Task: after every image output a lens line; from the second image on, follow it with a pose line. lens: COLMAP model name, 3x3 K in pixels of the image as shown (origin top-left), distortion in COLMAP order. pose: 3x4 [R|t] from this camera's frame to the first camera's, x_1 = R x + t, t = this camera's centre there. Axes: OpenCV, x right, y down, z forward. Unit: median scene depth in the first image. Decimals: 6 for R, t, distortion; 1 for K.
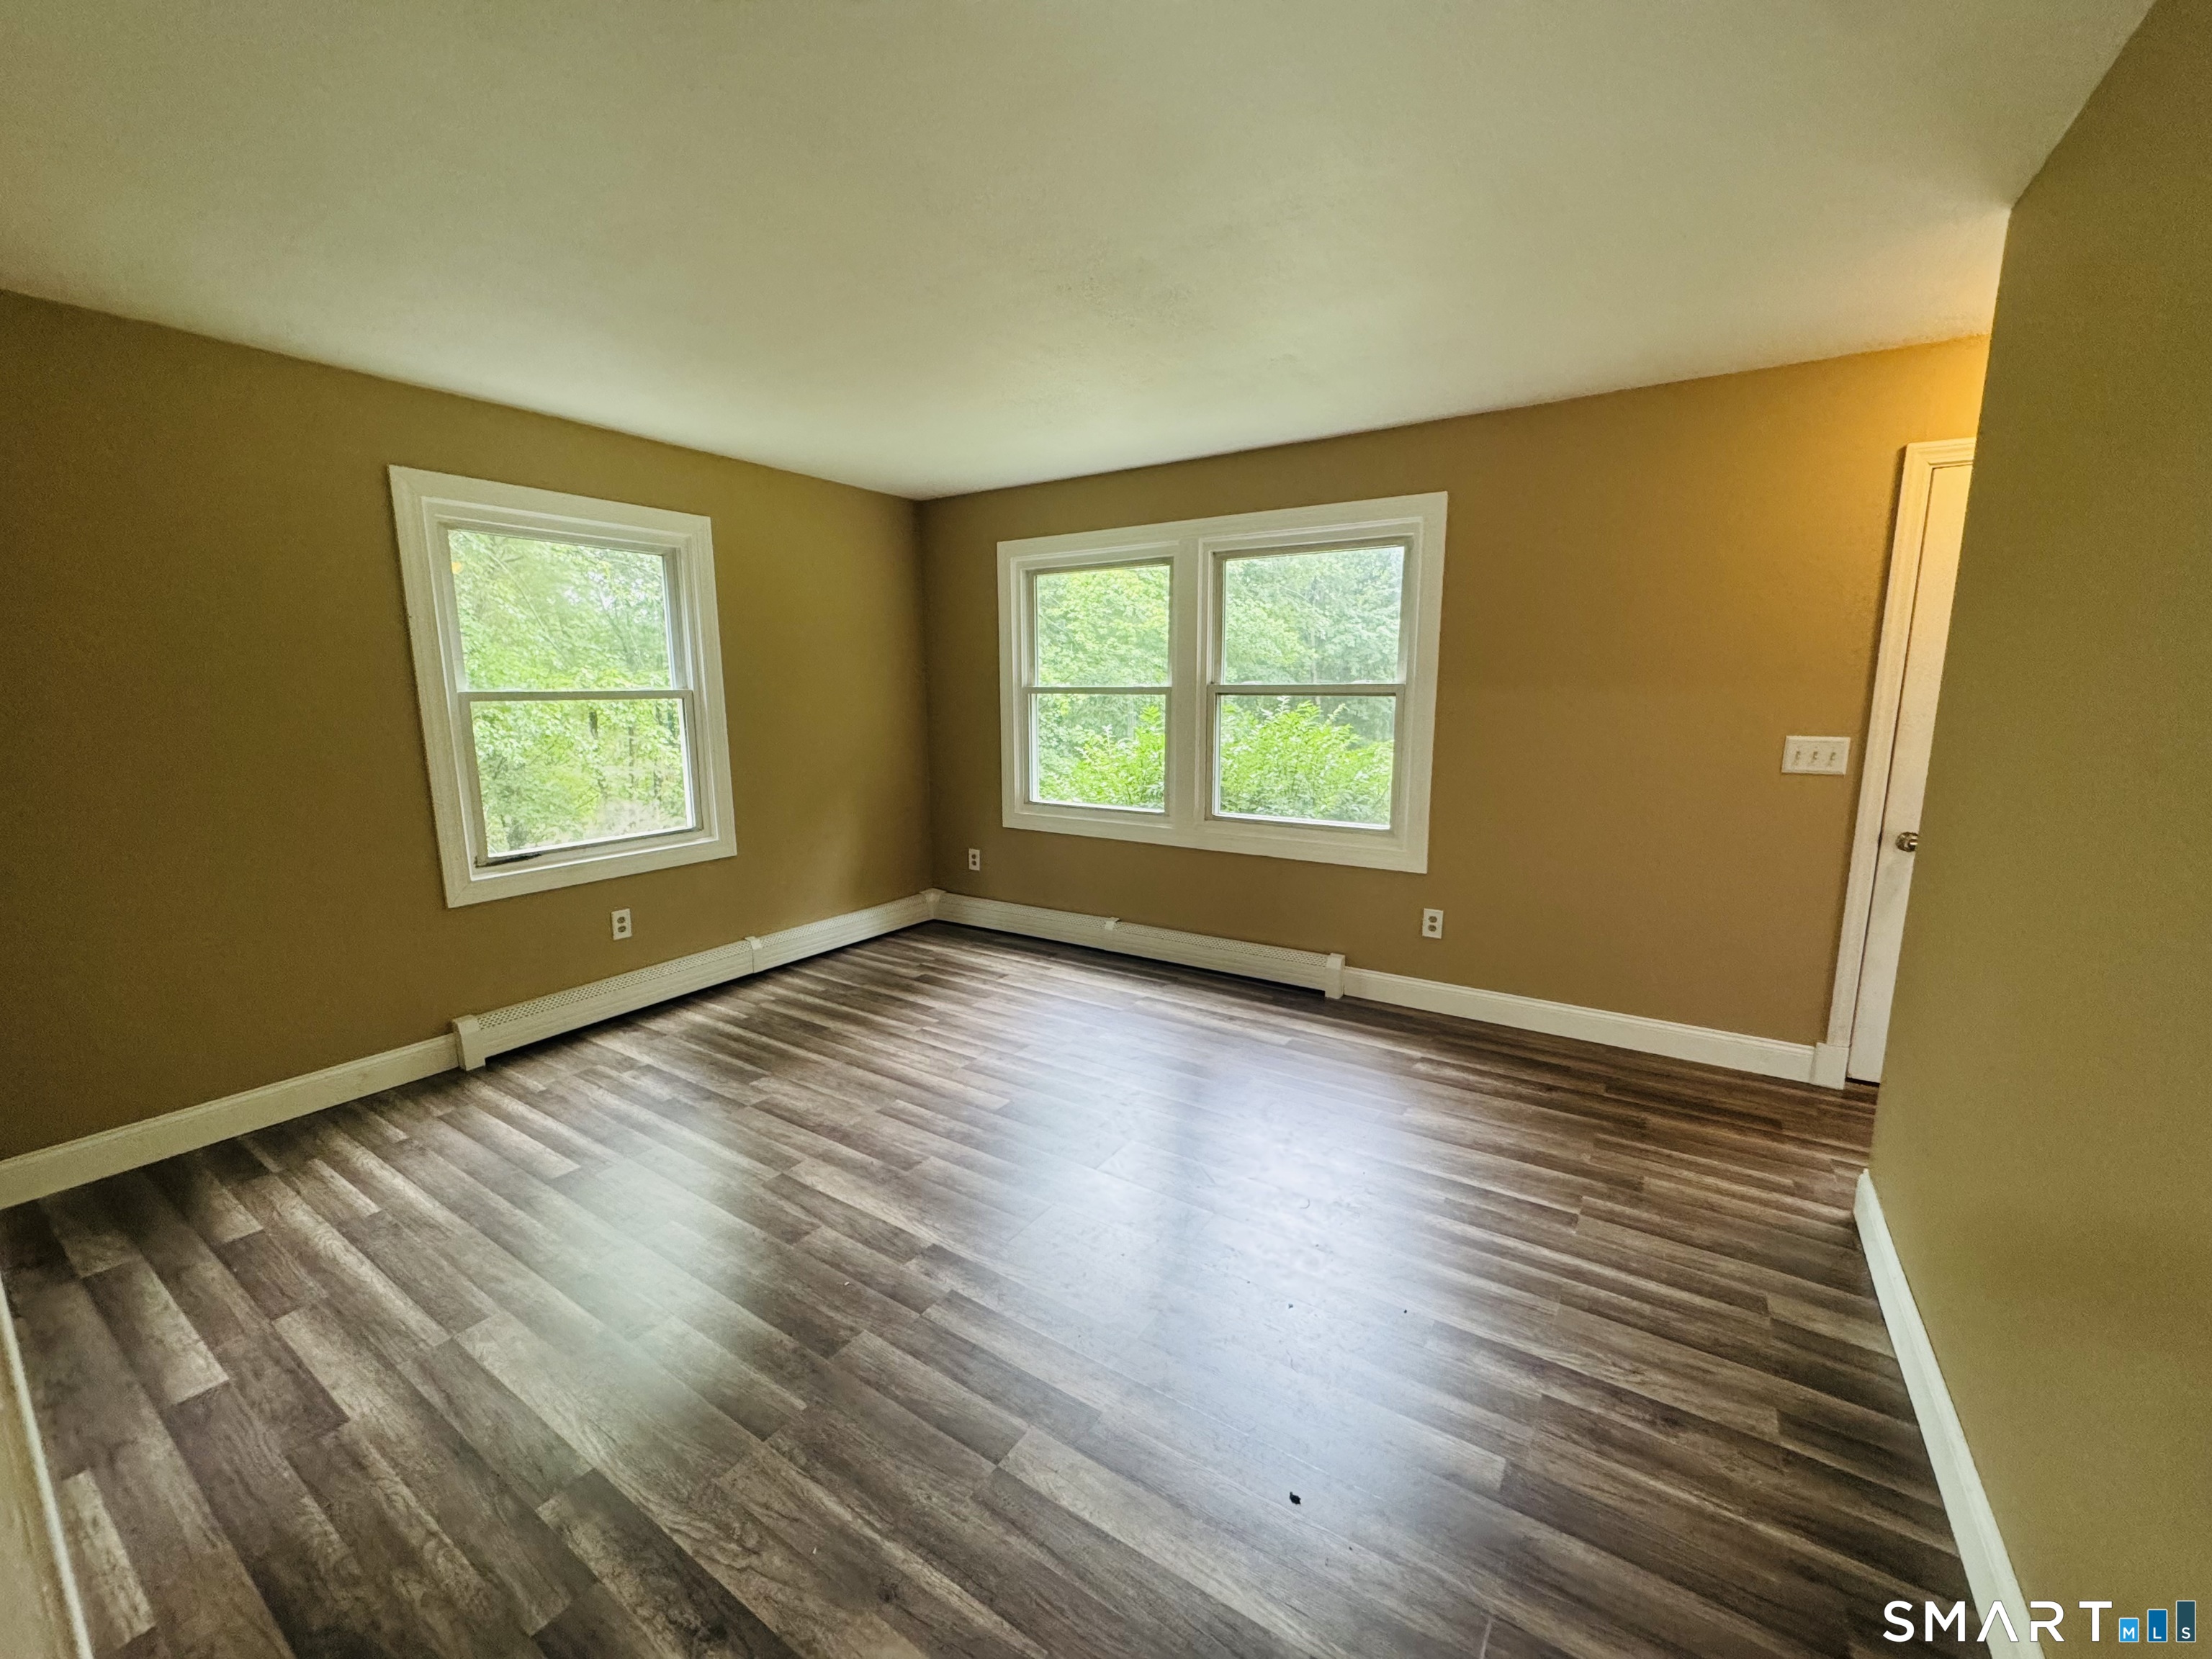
lens RADIAL K [[886.5, 0, 1102.3], [0, 886.5, 836.9], [0, 0, 1]] dist [-0.002459, -0.000060]
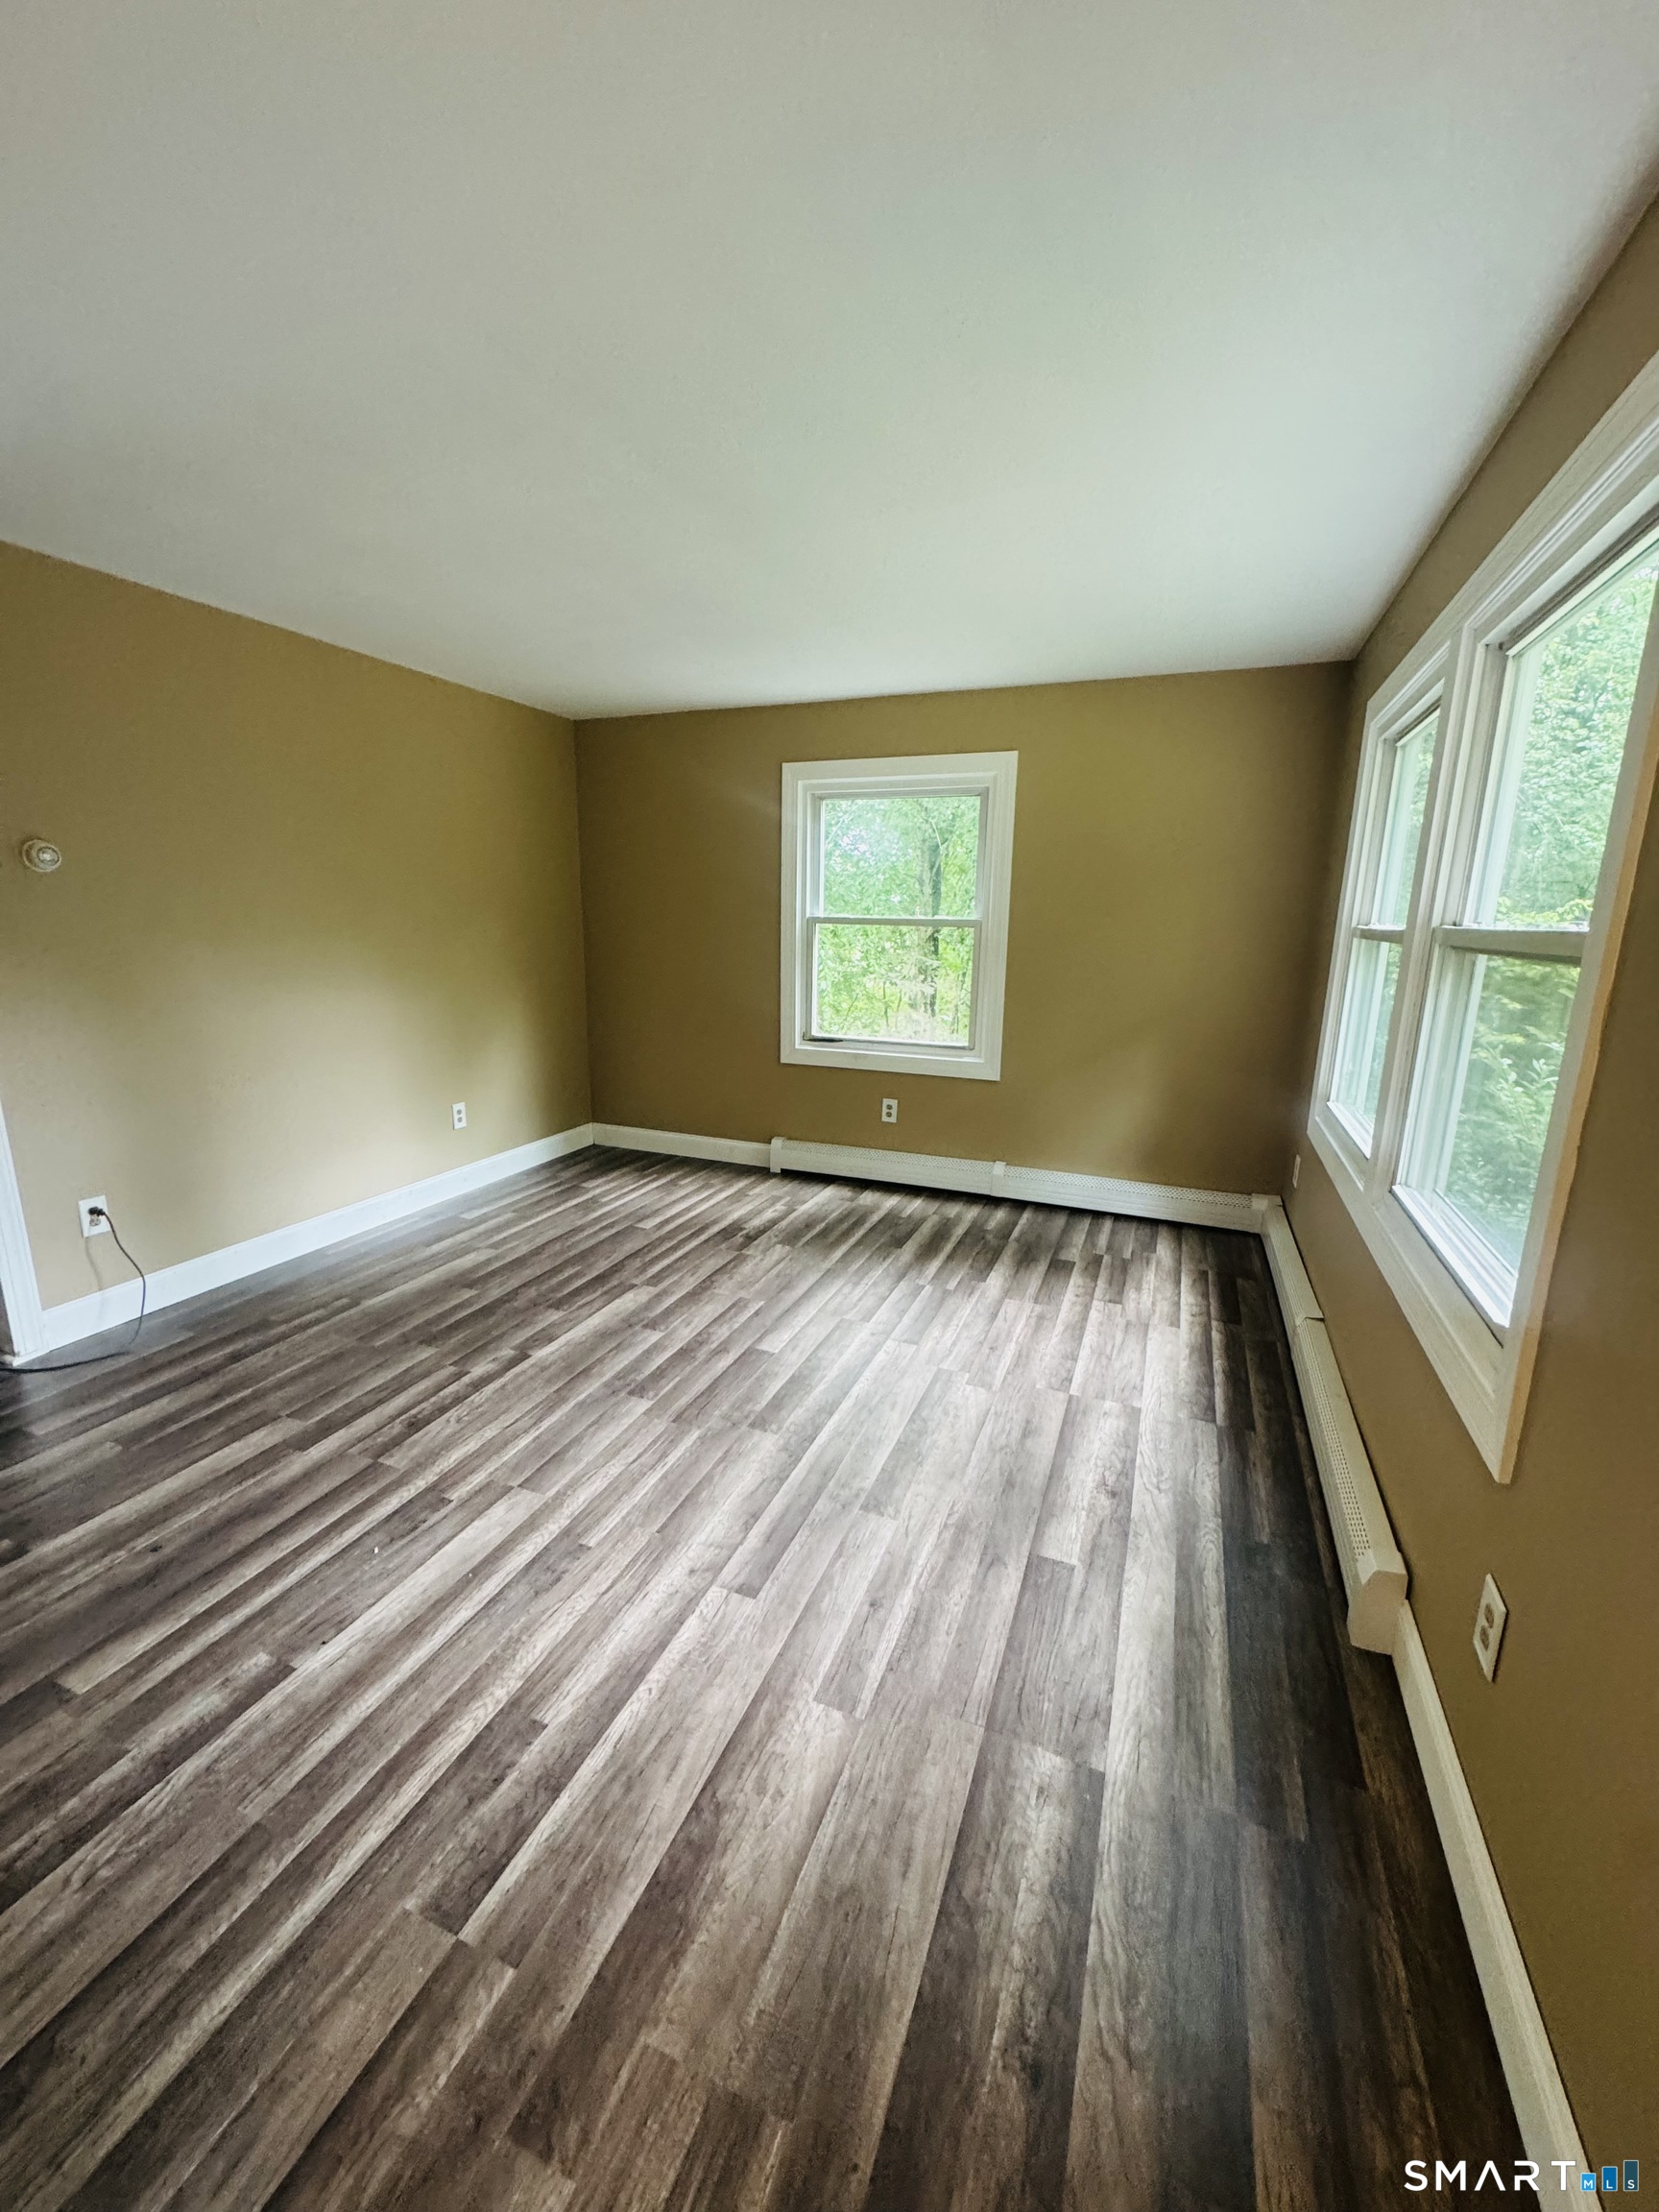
lens RADIAL K [[886.5, 0, 822.8], [0, 886.5, 1100.6], [0, 0, 1]] dist [-0.002459, -0.000060]
pose [[0.187773, 0.210103, -0.959478, 0.706445], [-0.182879, 0.967251, 0.176015, -0.130574], [0.965037, 0.142418, 0.220047, 0.741664]]
